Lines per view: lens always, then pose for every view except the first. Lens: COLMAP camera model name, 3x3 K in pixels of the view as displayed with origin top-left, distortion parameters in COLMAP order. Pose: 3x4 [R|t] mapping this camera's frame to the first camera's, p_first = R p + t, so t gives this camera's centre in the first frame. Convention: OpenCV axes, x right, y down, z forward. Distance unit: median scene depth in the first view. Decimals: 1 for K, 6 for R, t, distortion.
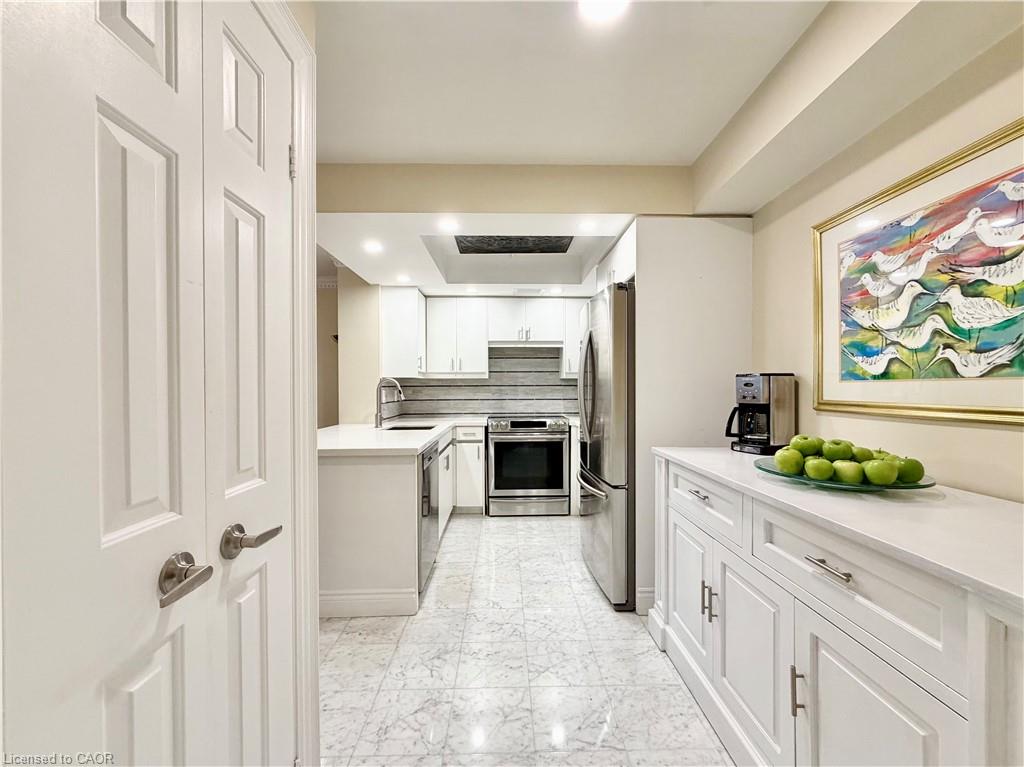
lens RADIAL K [[436.8, 0, 521.5], [0, 436.8, 390.1], [0, 0, 1]] dist [-0.002364, 0.000126]
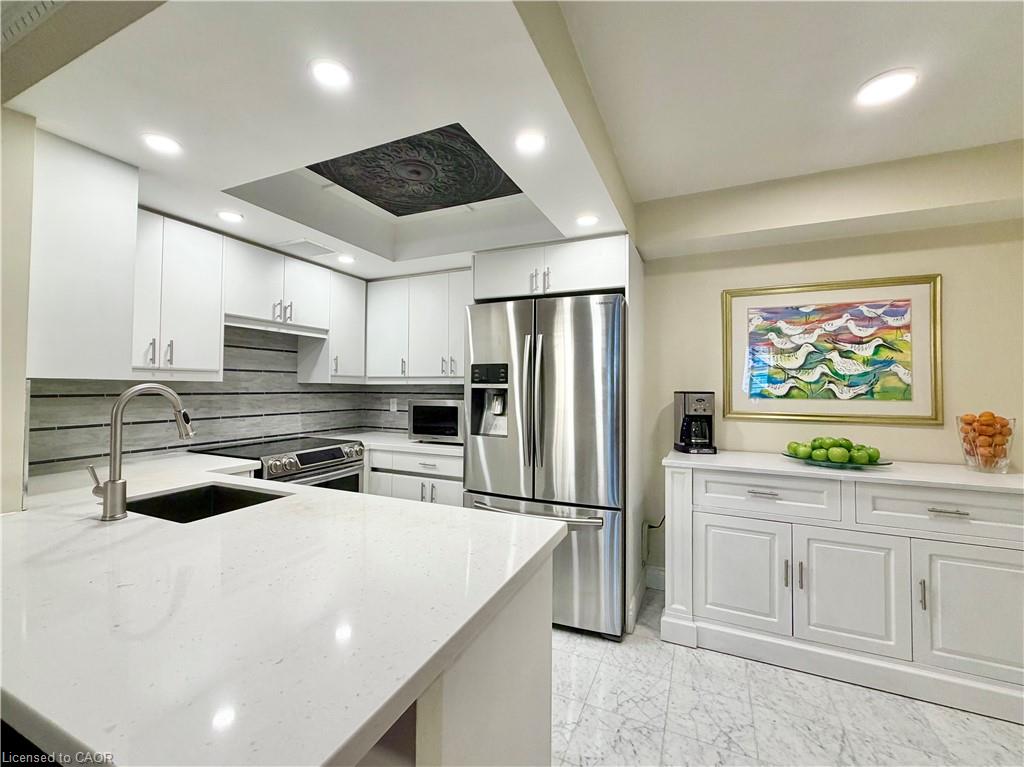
lens RADIAL K [[436.8, 0, 514.6], [0, 436.8, 376.4], [0, 0, 1]] dist [-0.002364, 0.000126]
pose [[0.444735, 0.030685, 0.895136, -1.212472], [-0.005790, 0.999491, -0.031385, -0.054704], [-0.895643, 0.008775, 0.444686, 1.282833]]
